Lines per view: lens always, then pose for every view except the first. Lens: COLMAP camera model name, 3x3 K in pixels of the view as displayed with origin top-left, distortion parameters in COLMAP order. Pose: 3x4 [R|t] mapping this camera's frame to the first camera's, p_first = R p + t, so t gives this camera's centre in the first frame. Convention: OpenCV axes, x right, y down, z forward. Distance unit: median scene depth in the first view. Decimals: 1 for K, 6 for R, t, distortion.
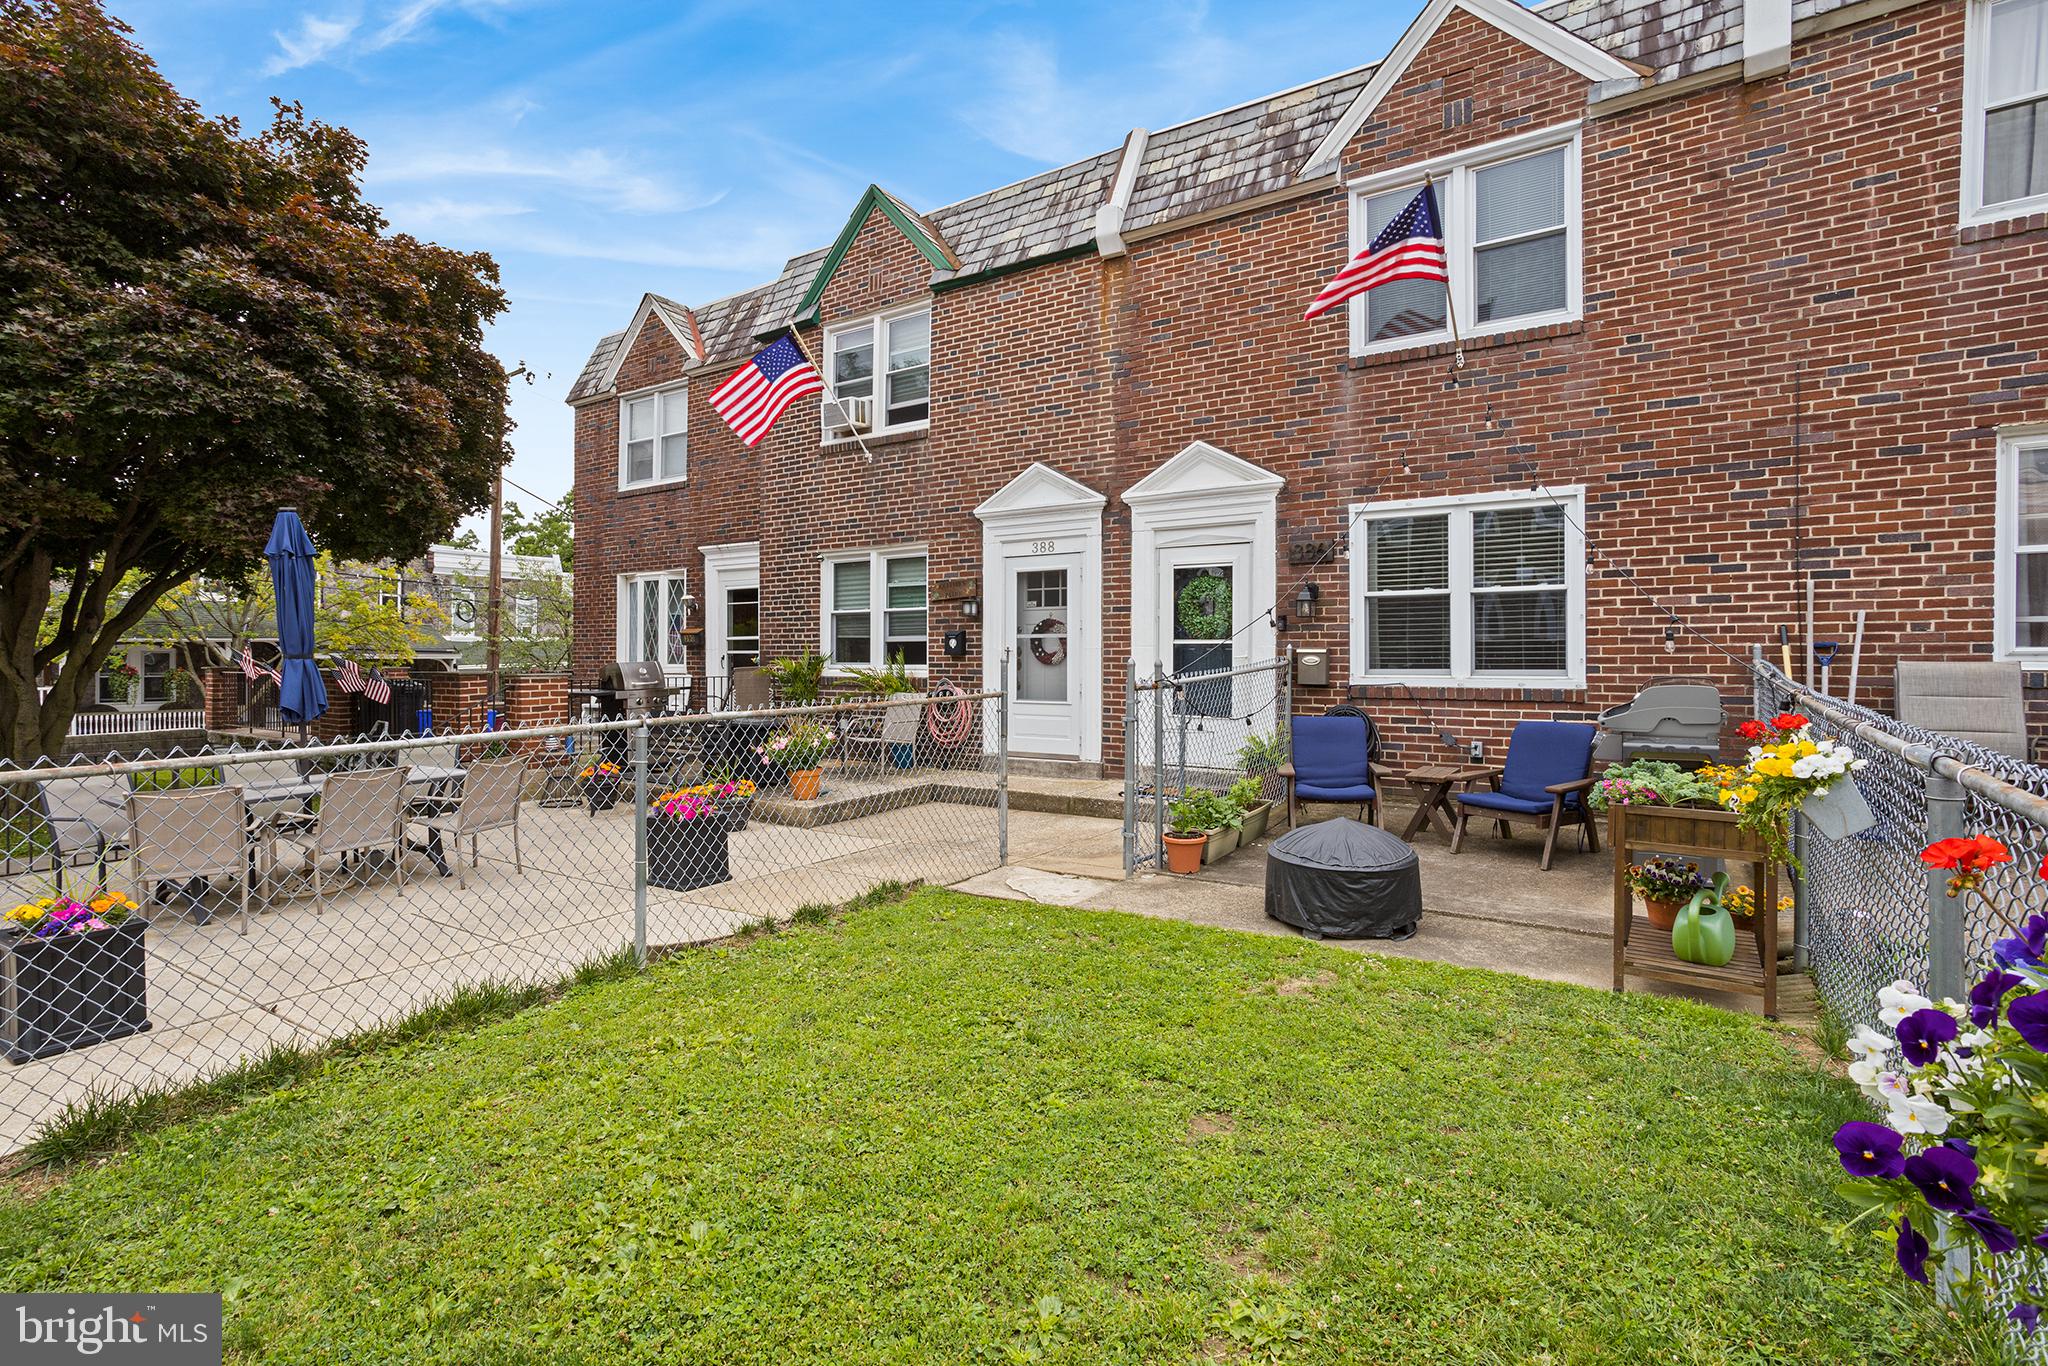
lens RADIAL K [[992.2, 0, 995.4], [0, 992.2, 667.6], [0, 0, 1]] dist [-0.054439, 0.035837]
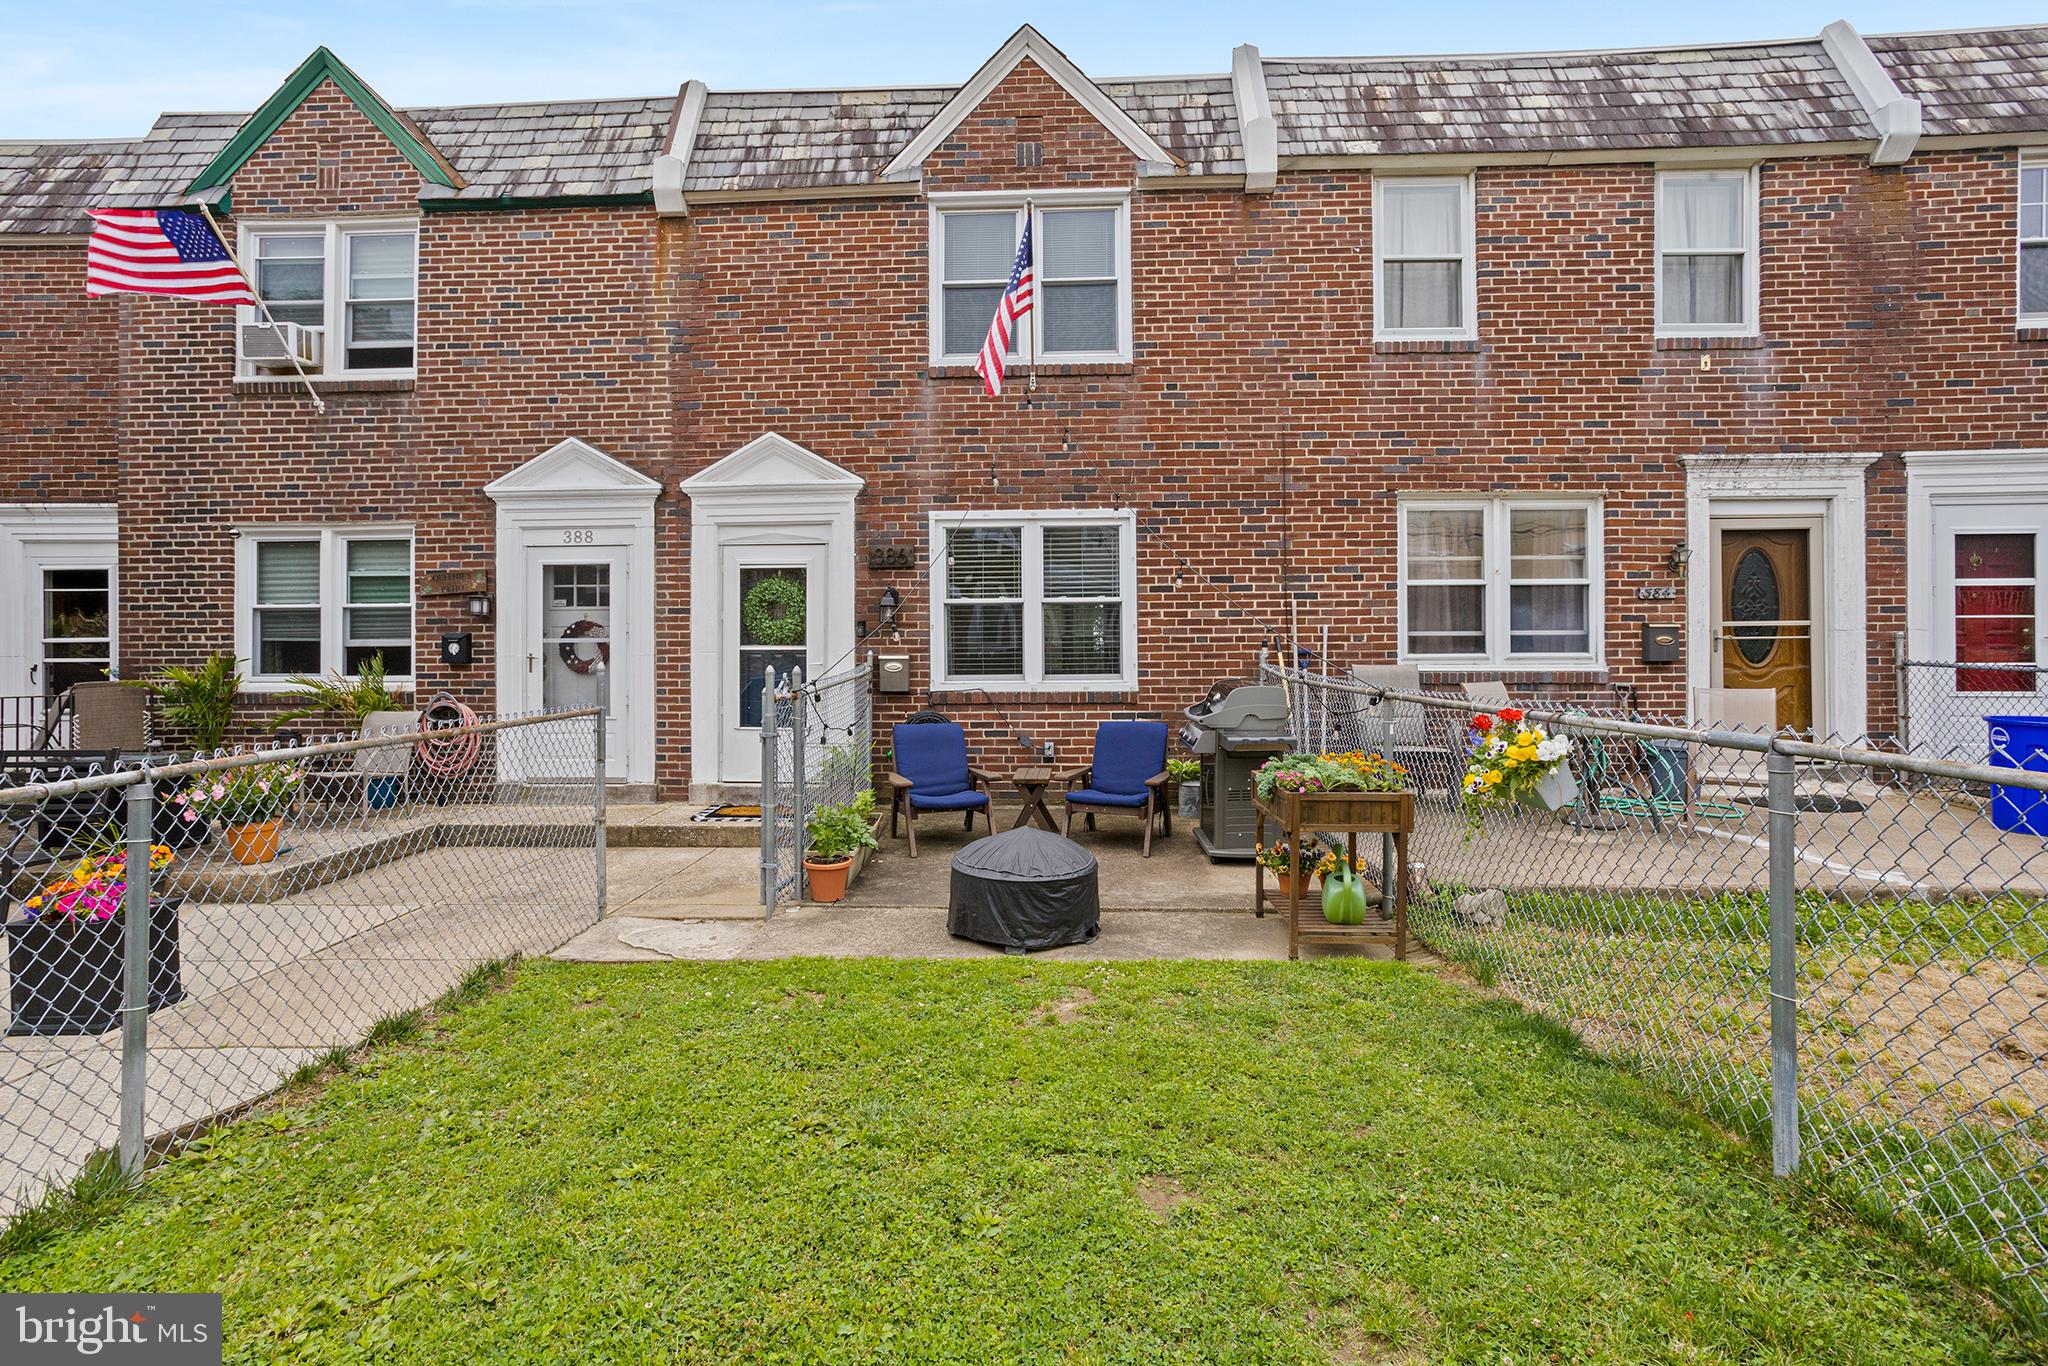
lens RADIAL K [[992.2, 0, 1011.2], [0, 992.2, 663.9], [0, 0, 1]] dist [-0.054439, 0.035837]
pose [[0.839733, -0.003966, 0.542985, -0.121034], [0.010197, 0.999912, -0.008466, -0.000851], [-0.542903, 0.012646, 0.839700, 0.107716]]
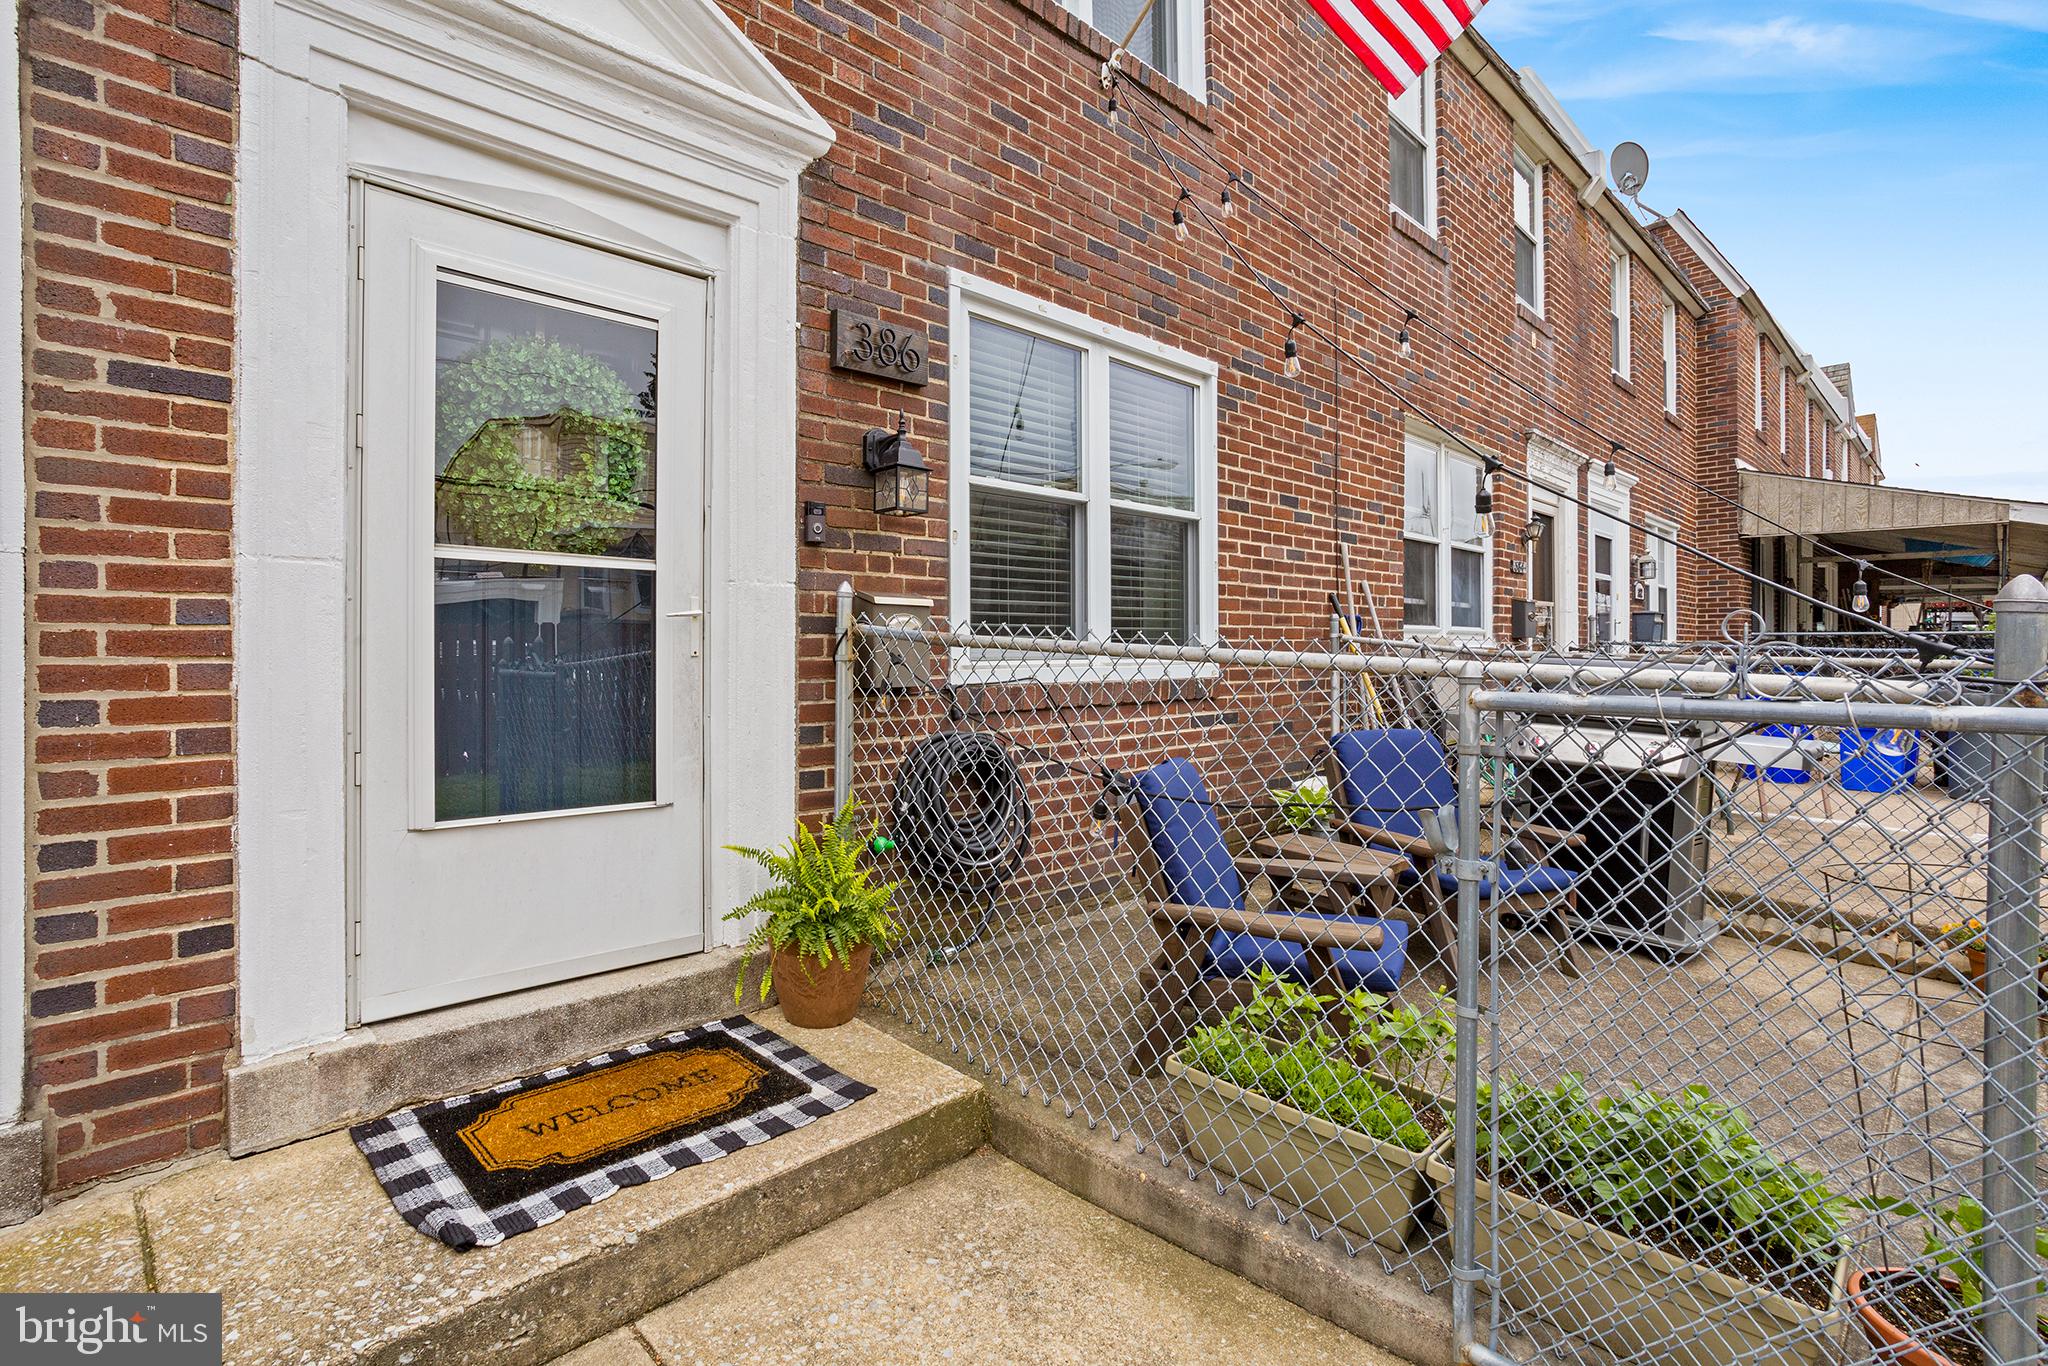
lens RADIAL K [[992.2, 0, 1008.1], [0, 992.2, 657.8], [0, 0, 1]] dist [-0.054439, 0.035837]
pose [[0.174902, -0.001753, 0.984584, -0.061191], [0.017400, 0.999848, -0.001311, 0.006694], [-0.984432, 0.017361, 0.174906, 0.907076]]
